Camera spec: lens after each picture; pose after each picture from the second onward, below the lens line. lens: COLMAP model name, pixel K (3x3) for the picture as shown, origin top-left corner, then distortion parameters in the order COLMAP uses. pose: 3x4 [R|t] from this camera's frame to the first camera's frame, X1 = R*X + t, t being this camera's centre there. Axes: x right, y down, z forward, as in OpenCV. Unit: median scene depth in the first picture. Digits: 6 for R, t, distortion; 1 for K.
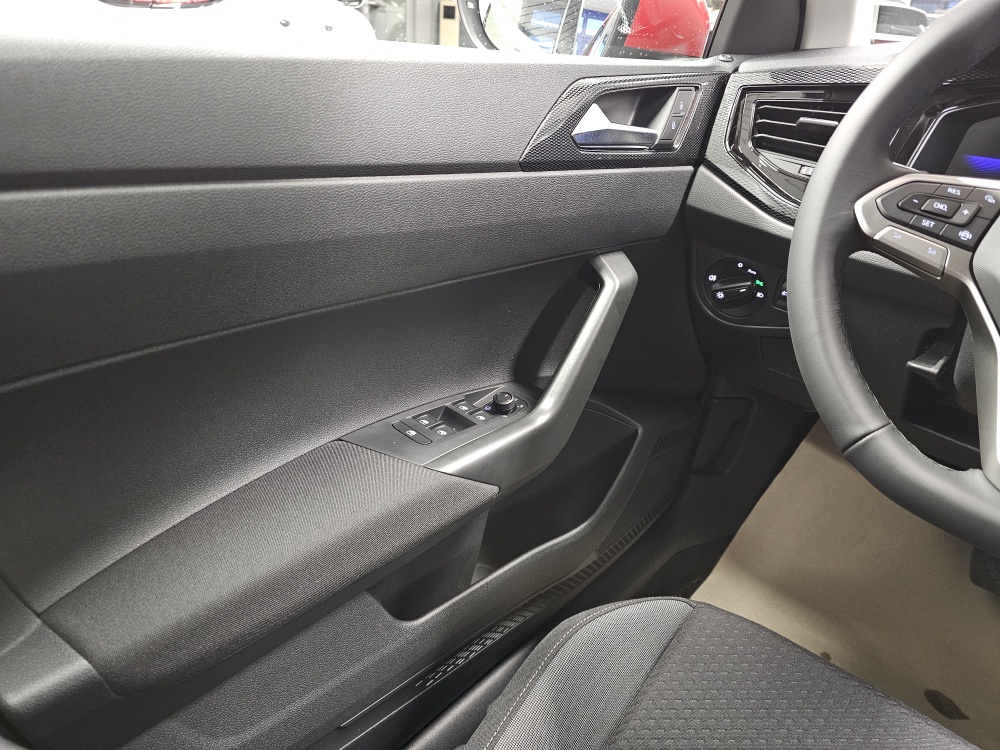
lens RADIAL K [[692.6, 0, 498.0], [0, 692.6, 372.4], [0, 0, 1]] dist [-0.004816, -0.003089]
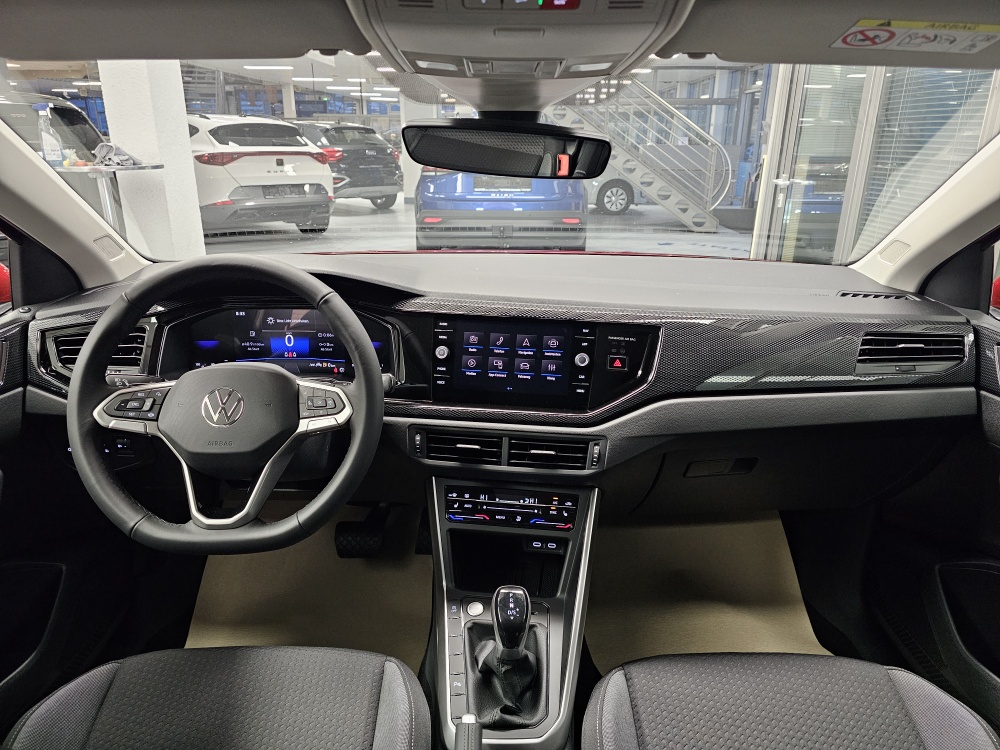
lens RADIAL K [[667.6, 0, 502.7], [0, 667.6, 367.9], [0, 0, 1]] dist [0.085169, -0.083189]
pose [[0.730478, -0.278007, 0.623791, 0.142171], [0.350209, 0.936643, 0.007331, 0.015486], [-0.586307, 0.213101, 0.781557, -0.807251]]
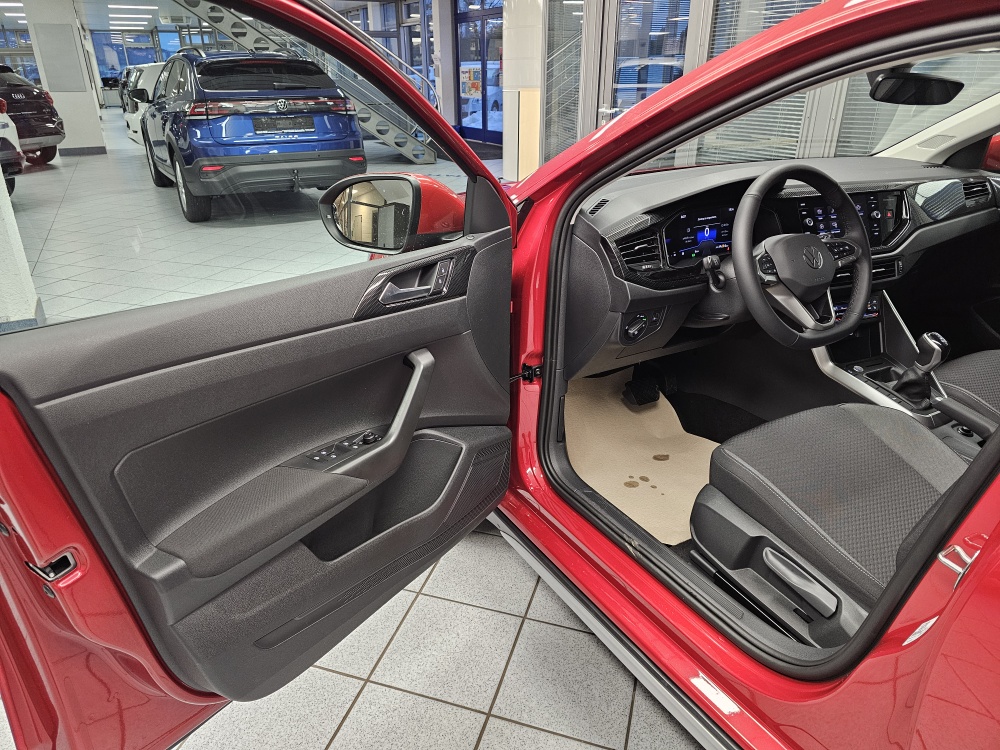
lens RADIAL K [[673.1, 0, 500.0], [0, 673.1, 375.0], [0, 0, 1]] dist [0.040823, -0.026529]
pose [[0.296581, -0.456246, 0.838975, -1.705679], [0.466356, 0.835824, 0.289674, -0.862020], [-0.833397, 0.305349, 0.460663, 0.494441]]
